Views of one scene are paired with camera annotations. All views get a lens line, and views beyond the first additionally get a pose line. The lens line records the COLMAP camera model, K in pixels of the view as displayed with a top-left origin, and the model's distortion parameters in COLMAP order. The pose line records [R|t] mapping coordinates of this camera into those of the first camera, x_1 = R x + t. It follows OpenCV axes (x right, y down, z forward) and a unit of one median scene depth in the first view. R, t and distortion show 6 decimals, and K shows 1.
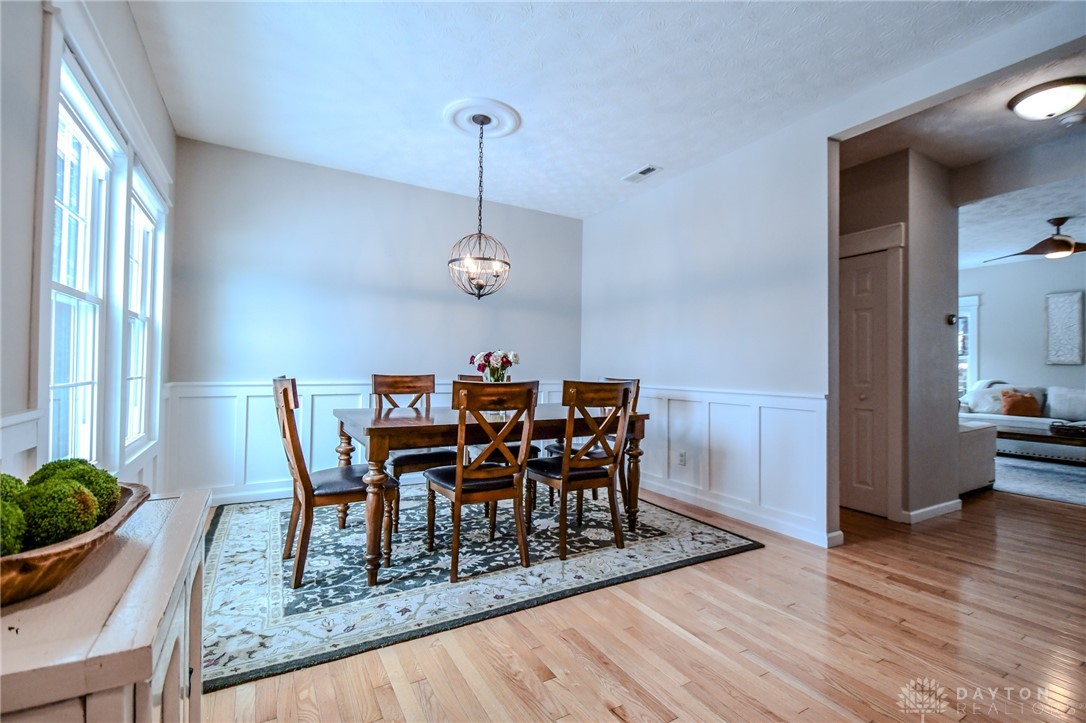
lens RADIAL K [[479.4, 0, 542.1], [0, 479.4, 358.7], [0, 0, 1]] dist [0.002134, -0.003032]
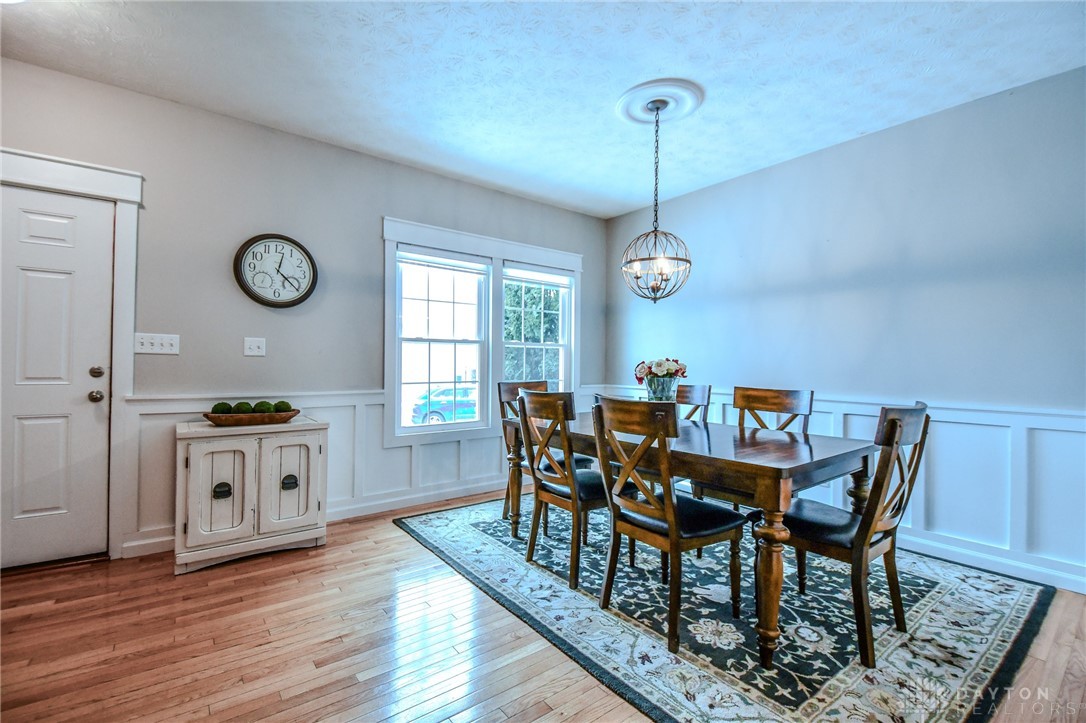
lens RADIAL K [[479.4, 0, 541.6], [0, 479.4, 358.6], [0, 0, 1]] dist [0.002134, -0.003032]
pose [[0.129458, -0.020917, -0.991364, 0.827289], [0.002214, 0.999781, -0.020806, 0.000232], [0.991582, 0.000499, 0.129476, 0.743299]]
